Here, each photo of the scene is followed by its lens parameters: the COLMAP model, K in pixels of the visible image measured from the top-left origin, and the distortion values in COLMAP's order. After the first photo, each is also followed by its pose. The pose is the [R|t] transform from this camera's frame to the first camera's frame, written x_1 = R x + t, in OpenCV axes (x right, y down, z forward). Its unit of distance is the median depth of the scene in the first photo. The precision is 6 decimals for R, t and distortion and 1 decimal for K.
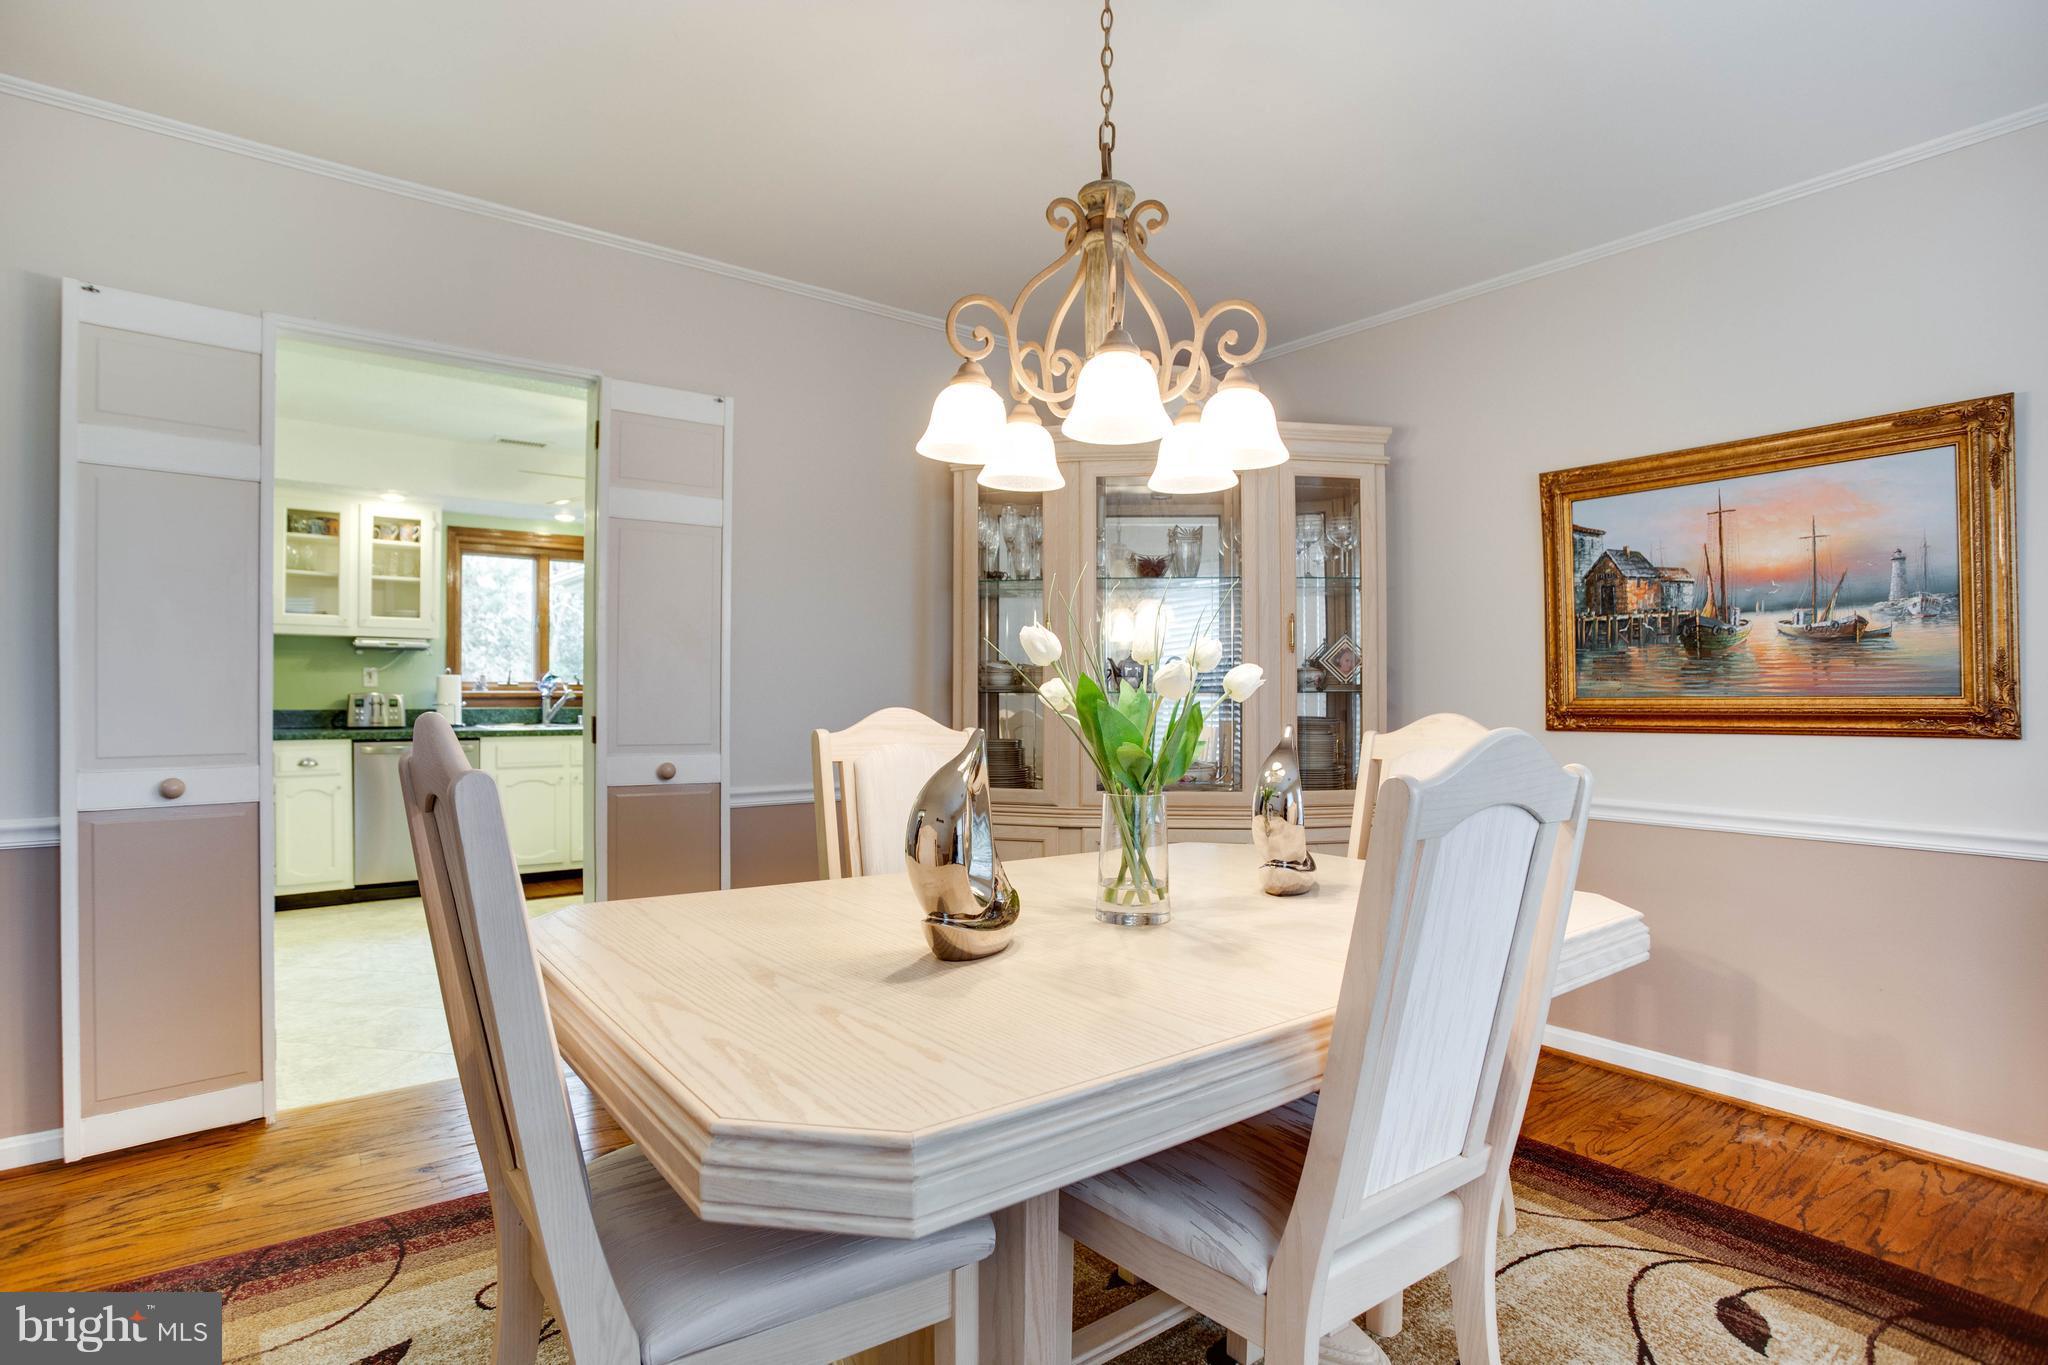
lens RADIAL K [[1046.7, 0, 1007.8], [0, 1046.7, 688.9], [0, 0, 1]] dist [-0.025721, 0.010157]
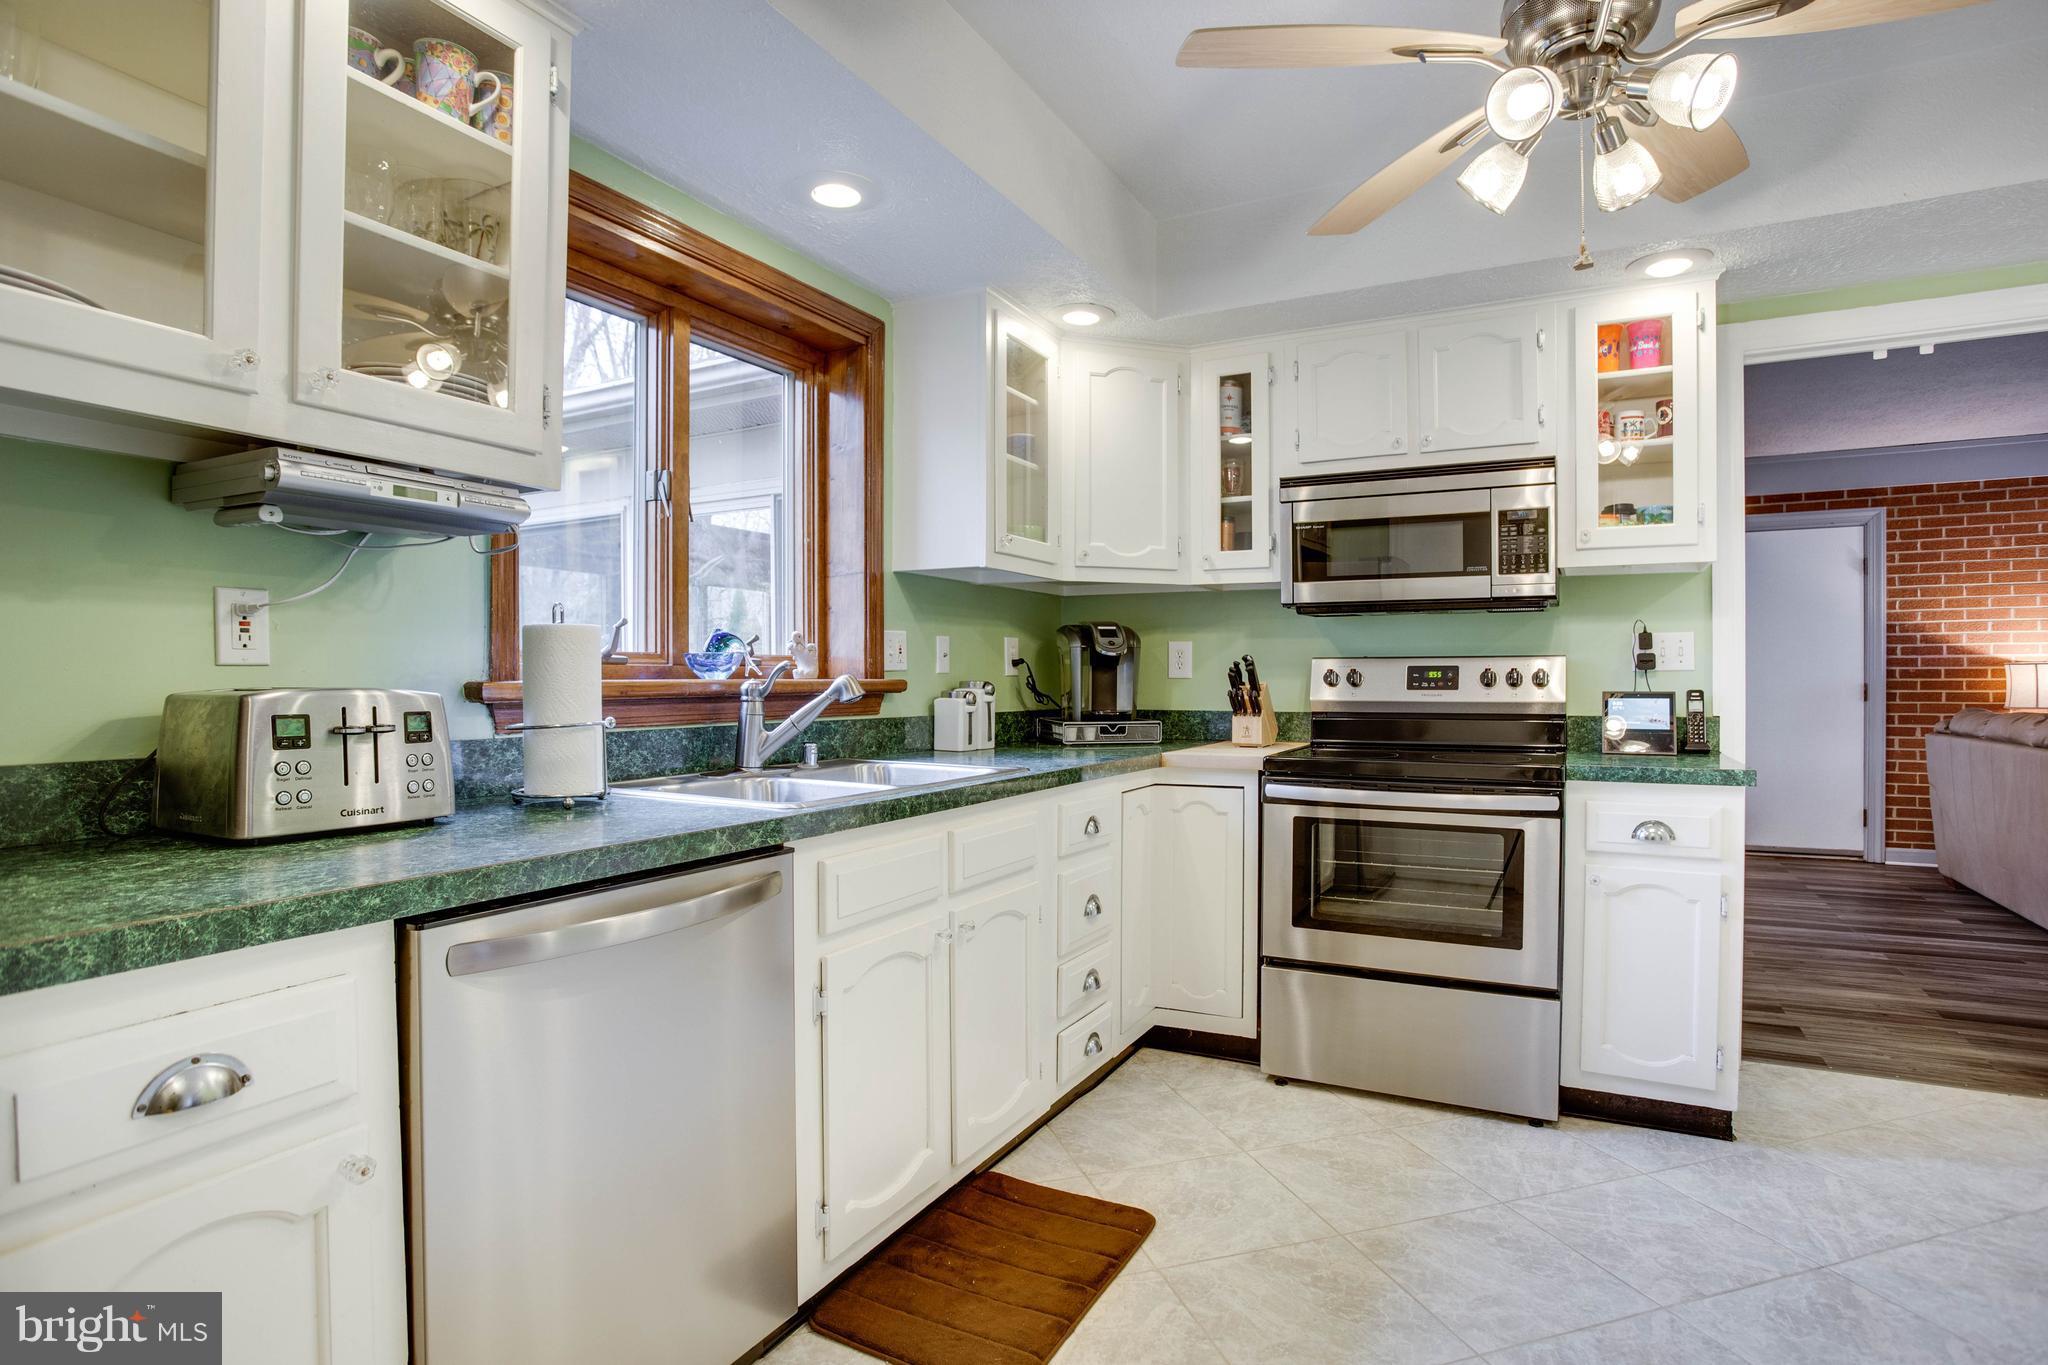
lens RADIAL K [[1046.7, 0, 1040.8], [0, 1046.7, 681.4], [0, 0, 1]] dist [-0.025721, 0.010157]
pose [[0.906486, -0.001422, 0.422234, -0.276599], [-0.002429, 0.999960, 0.008582, -0.000041], [-0.422230, -0.008805, 0.906446, 0.348074]]
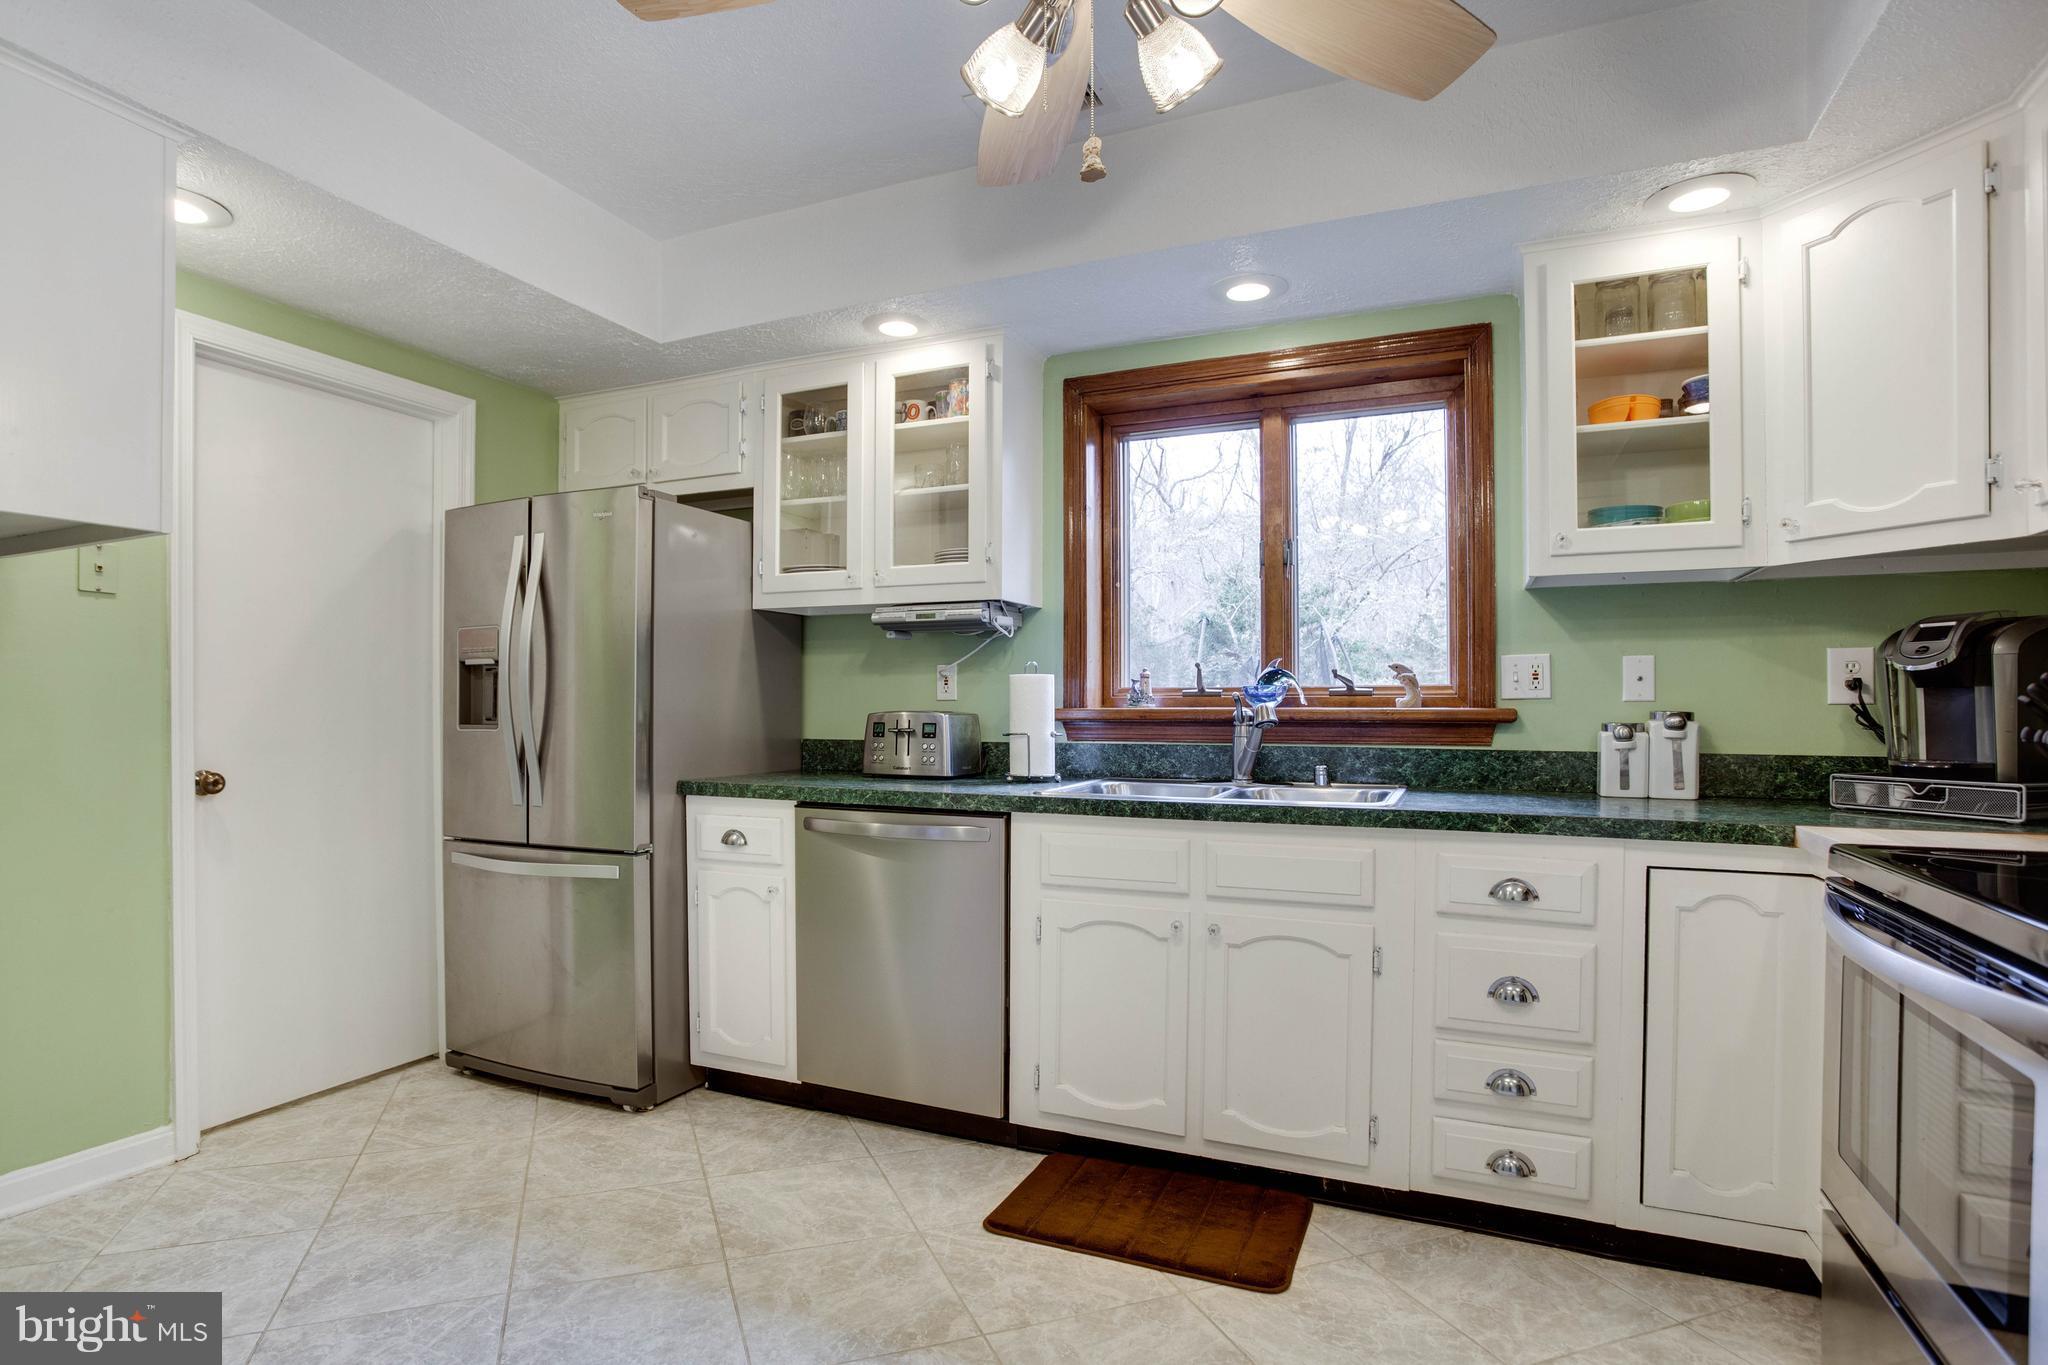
lens RADIAL K [[1046.7, 0, 988.6], [0, 1046.7, 711.7], [0, 0, 1]] dist [-0.025721, 0.010157]
pose [[0.478436, 0.002289, -0.878119, -0.058194], [0.003541, 0.999983, 0.004536, 0.001000], [0.878115, -0.005280, 0.478420, 0.382948]]
